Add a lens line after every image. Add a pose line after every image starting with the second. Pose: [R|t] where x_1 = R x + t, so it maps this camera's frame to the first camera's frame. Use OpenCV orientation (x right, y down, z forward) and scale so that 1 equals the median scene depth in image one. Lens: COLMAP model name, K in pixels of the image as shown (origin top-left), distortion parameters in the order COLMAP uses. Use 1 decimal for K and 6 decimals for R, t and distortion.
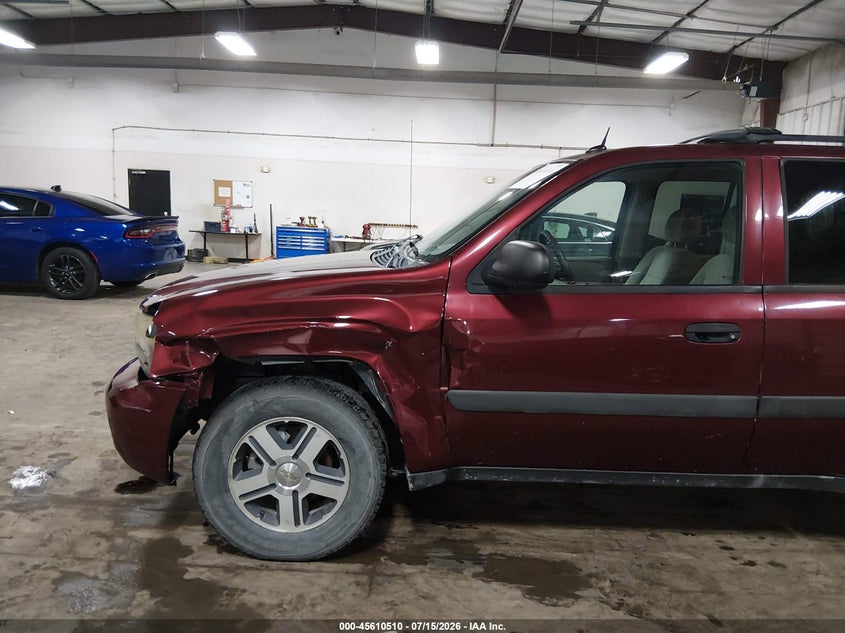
lens RADIAL K [[638.7, 0, 429.3], [0, 638.7, 312.5], [0, 0, 1]] dist [0.113394, -0.196787]
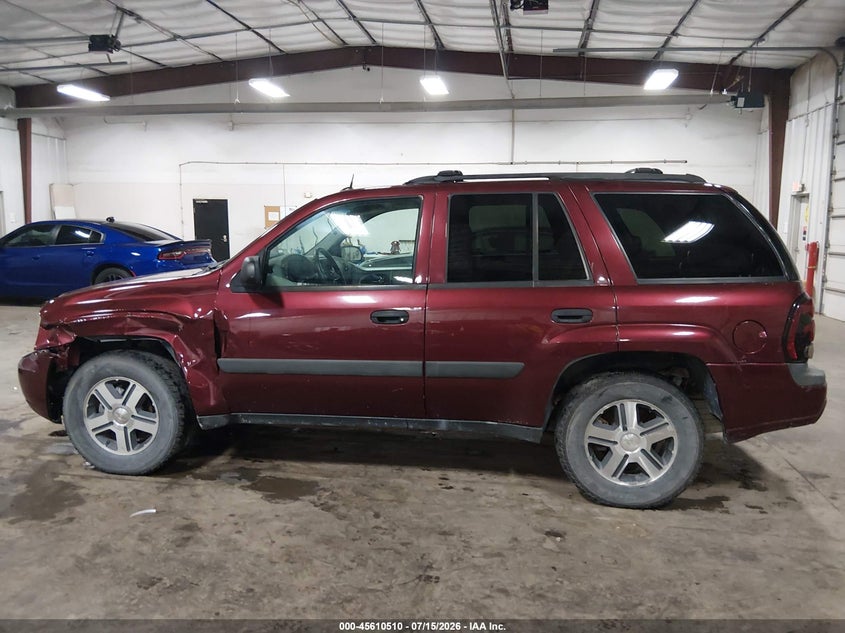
lens RADIAL K [[638.7, 0, 429.3], [0, 638.7, 312.5], [0, 0, 1]] dist [0.113394, -0.196787]
pose [[0.988775, -0.012222, -0.148910, 0.684319], [0.008941, 0.999703, -0.022681, 0.050063], [0.149143, 0.021095, 0.988591, -0.367615]]
